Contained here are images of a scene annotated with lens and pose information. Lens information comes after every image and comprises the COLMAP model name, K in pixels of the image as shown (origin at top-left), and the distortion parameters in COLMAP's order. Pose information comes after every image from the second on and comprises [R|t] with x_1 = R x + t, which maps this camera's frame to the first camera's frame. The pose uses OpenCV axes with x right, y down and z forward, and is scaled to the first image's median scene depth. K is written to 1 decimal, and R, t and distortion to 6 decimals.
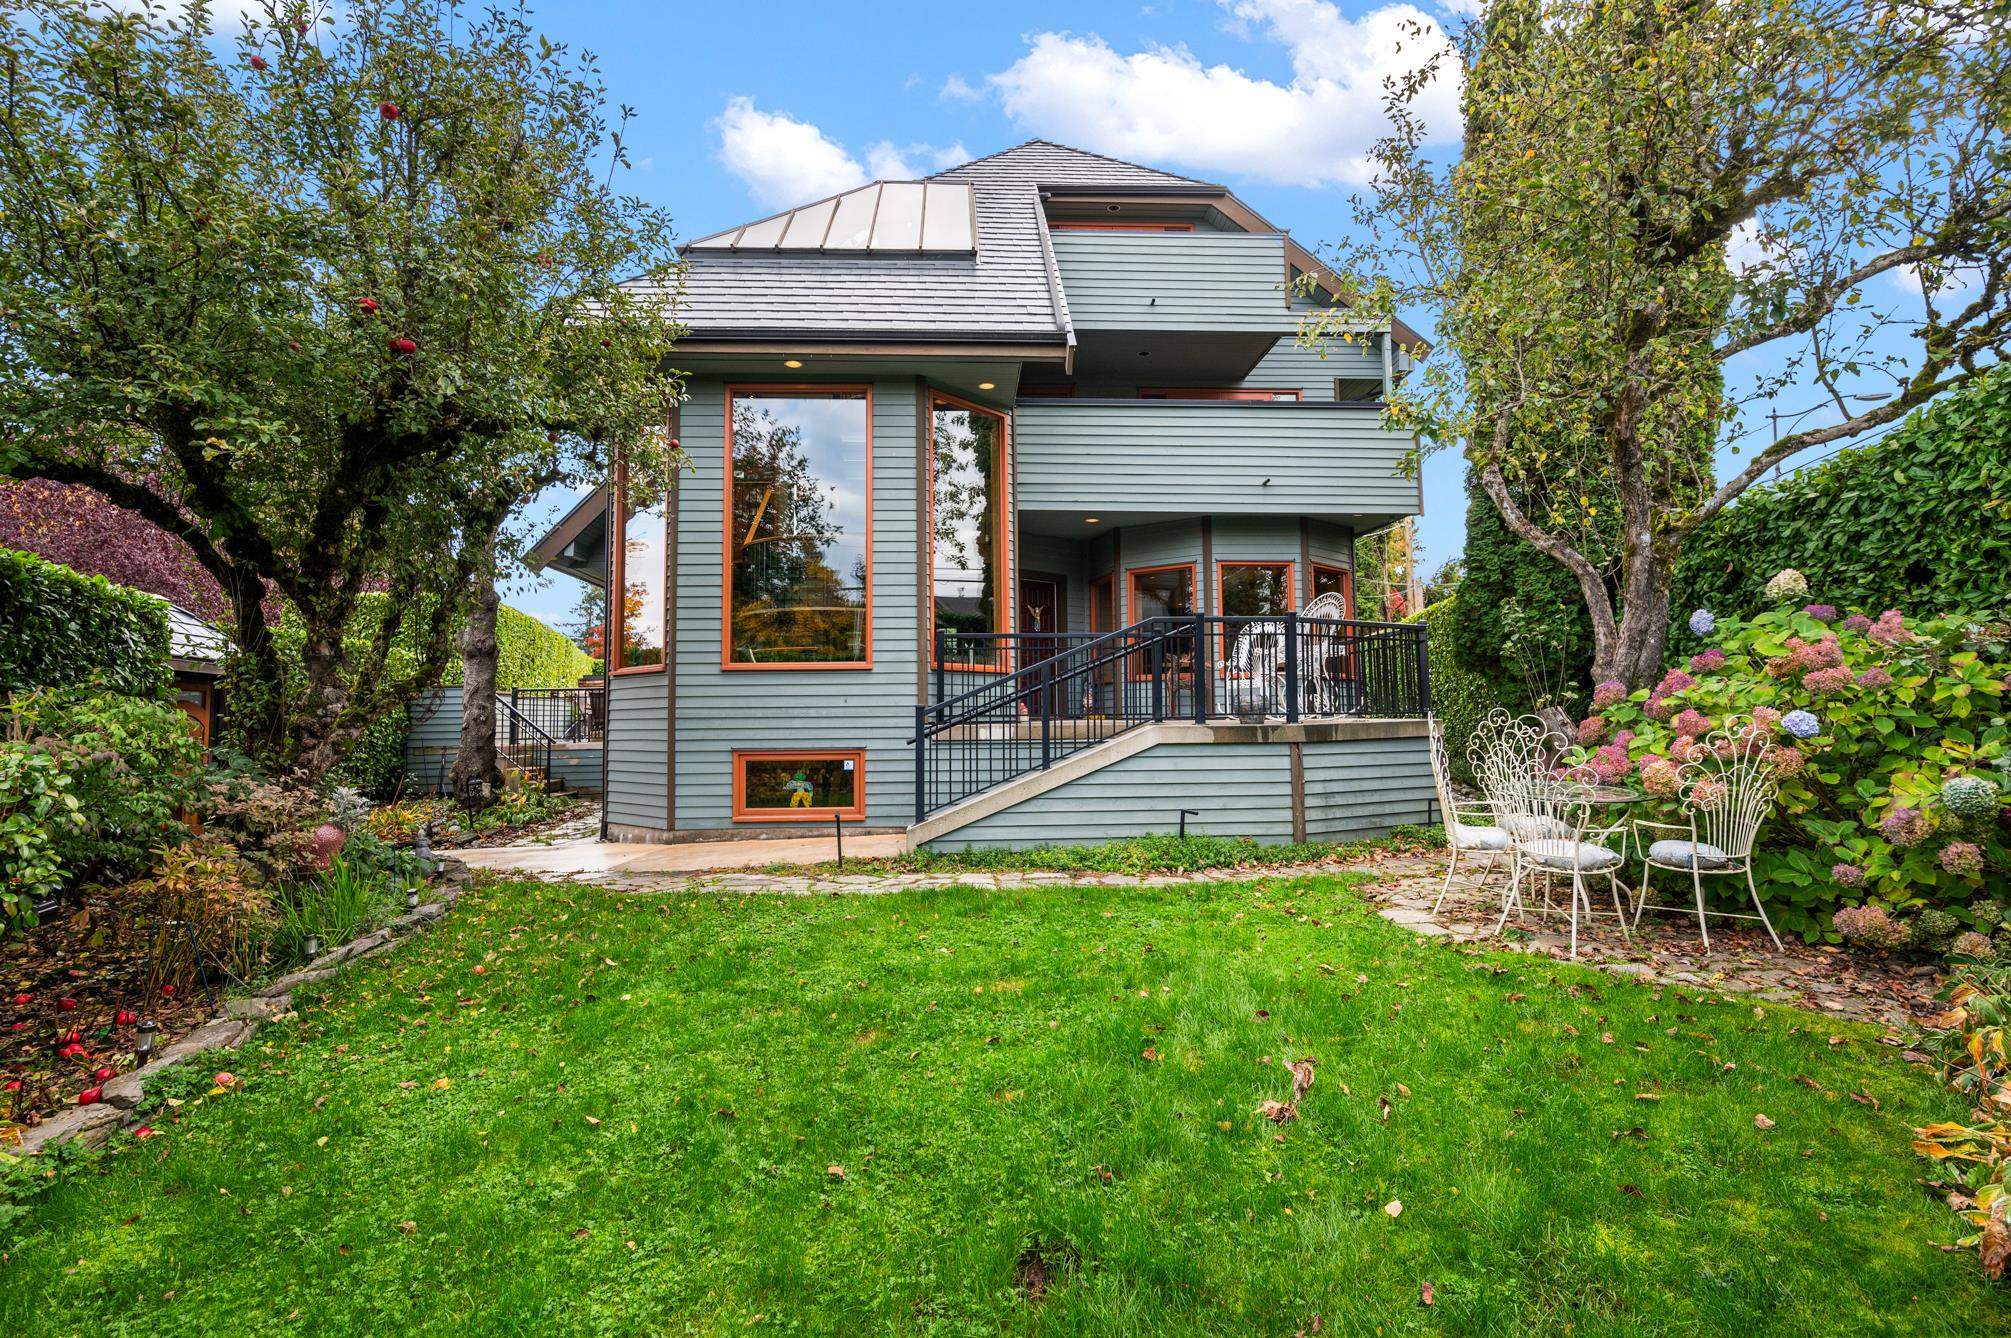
lens RADIAL K [[961.4, 0, 1005.5], [0, 961.4, 669.0], [0, 0, 1]] dist [-0.000251, -0.000060]
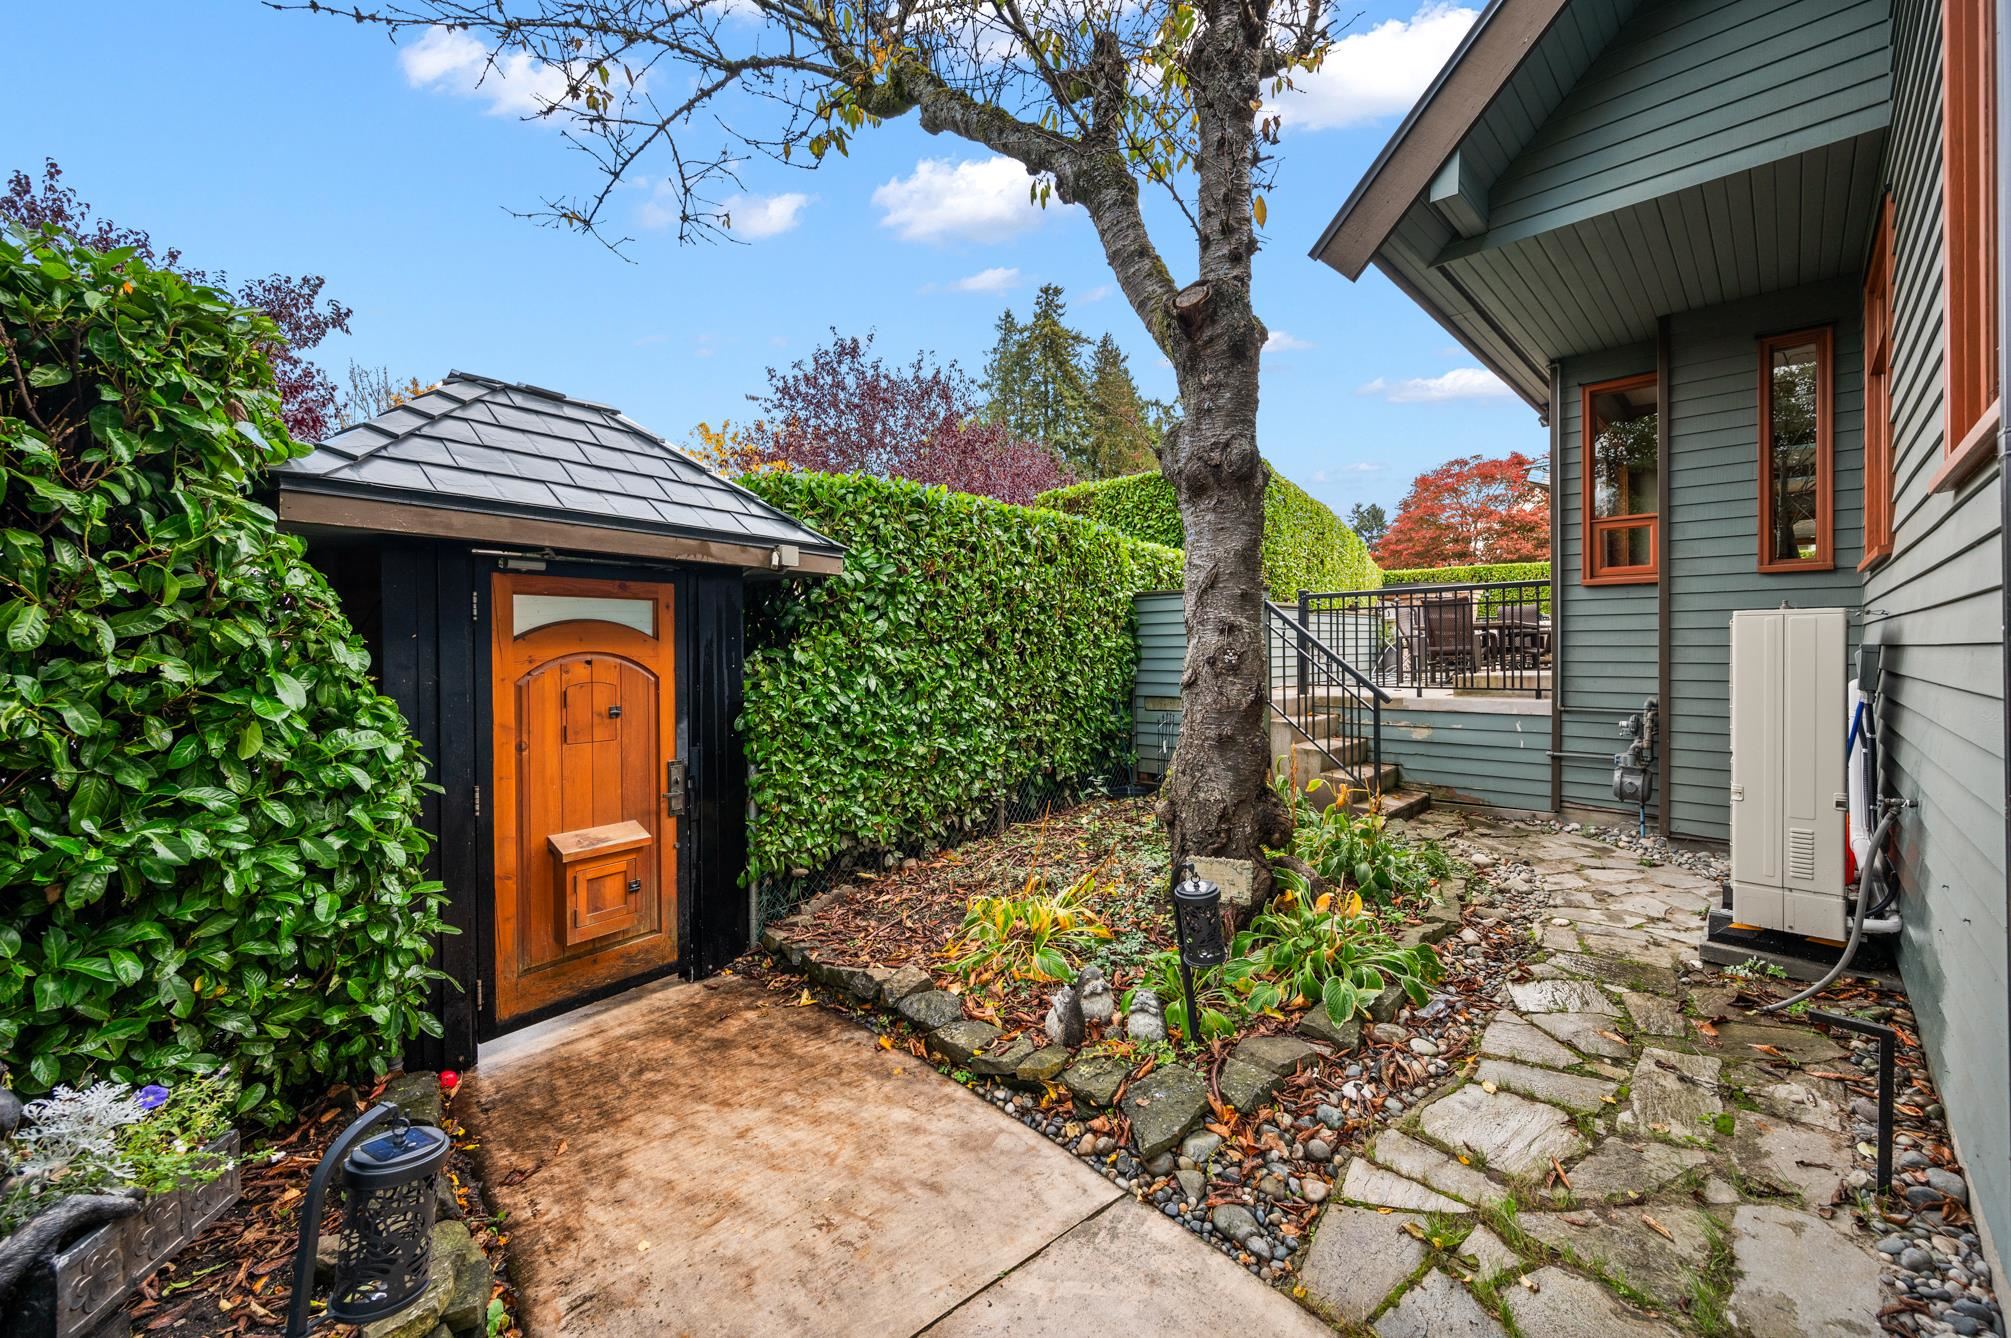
lens RADIAL K [[788.2, 0, 999.7], [0, 788.2, 648.4], [0, 0, 1]] dist [0.001363, 0.000227]
pose [[0.674292, 0.003274, -0.738458, -0.303492], [0.045819, 0.997878, 0.046261, 0.024017], [0.737042, -0.065029, 0.672711, 0.583561]]
